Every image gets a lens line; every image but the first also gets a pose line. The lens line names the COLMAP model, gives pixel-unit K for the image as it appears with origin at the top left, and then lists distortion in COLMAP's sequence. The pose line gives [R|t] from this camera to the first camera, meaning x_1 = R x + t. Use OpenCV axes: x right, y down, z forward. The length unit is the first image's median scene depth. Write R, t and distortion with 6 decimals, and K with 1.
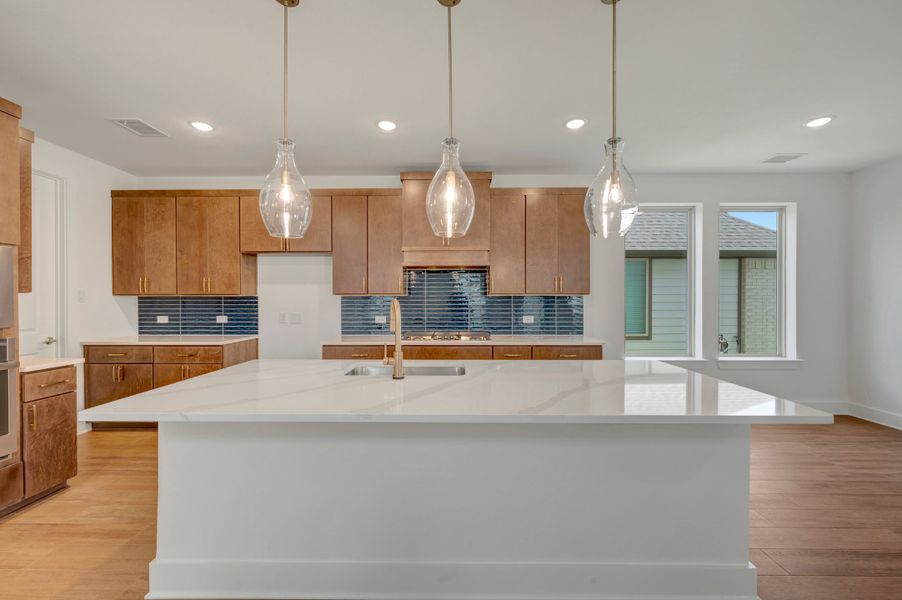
lens RADIAL K [[357.4, 0, 454.8], [0, 357.4, 303.8], [0, 0, 1]] dist [0.005215, -0.000121]
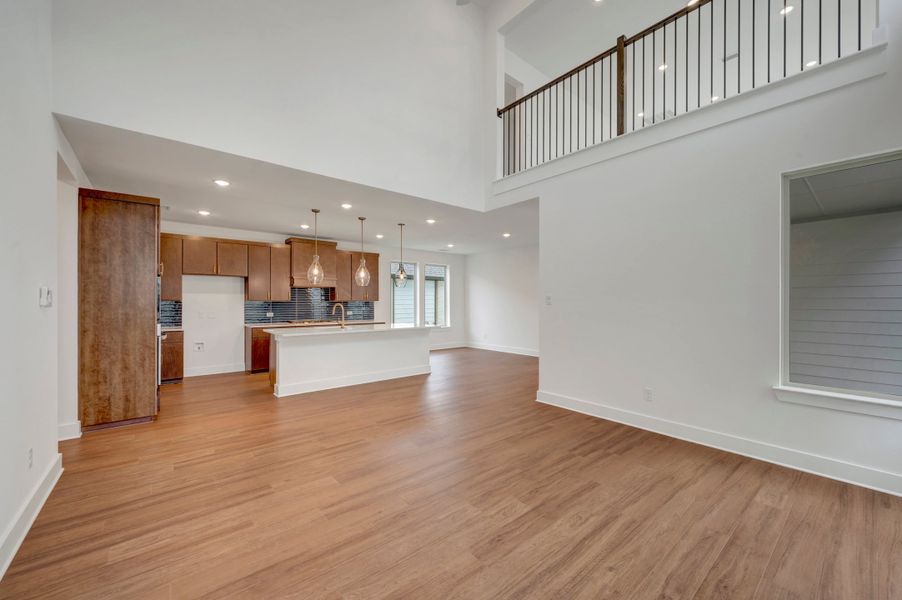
lens RADIAL K [[357.4, 0, 454.8], [0, 357.4, 303.8], [0, 0, 1]] dist [0.005215, -0.000121]
pose [[0.760139, -0.002311, 0.649756, -0.661974], [0.007398, 0.999960, -0.005098, 0.006503], [-0.649718, 0.008682, 0.760126, -0.938750]]
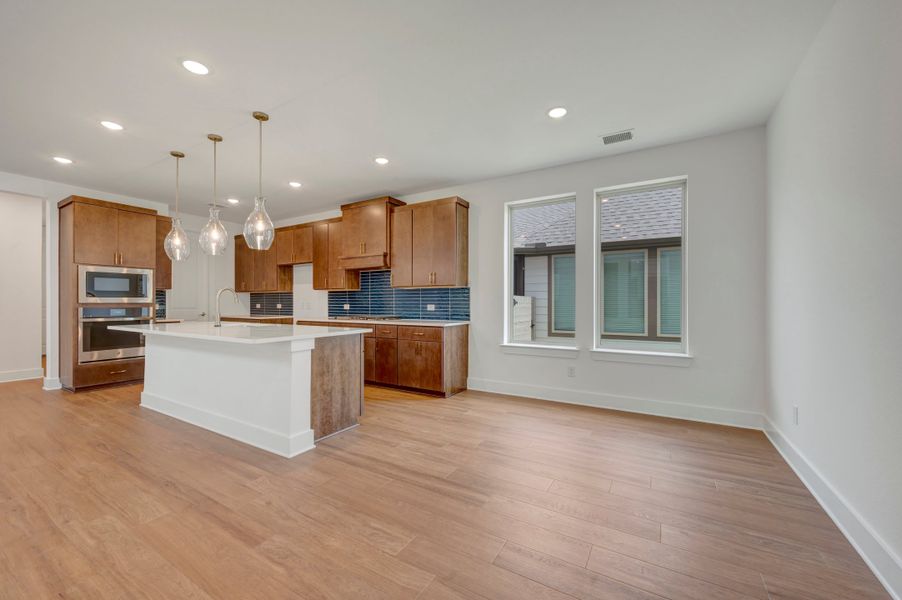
lens RADIAL K [[357.4, 0, 454.8], [0, 357.4, 303.8], [0, 0, 1]] dist [0.005215, -0.000121]
pose [[0.866692, 0.002097, -0.498838, 0.890454], [-0.006094, 0.999961, -0.006384, 0.038739], [0.498806, 0.008573, 0.866672, -0.027589]]
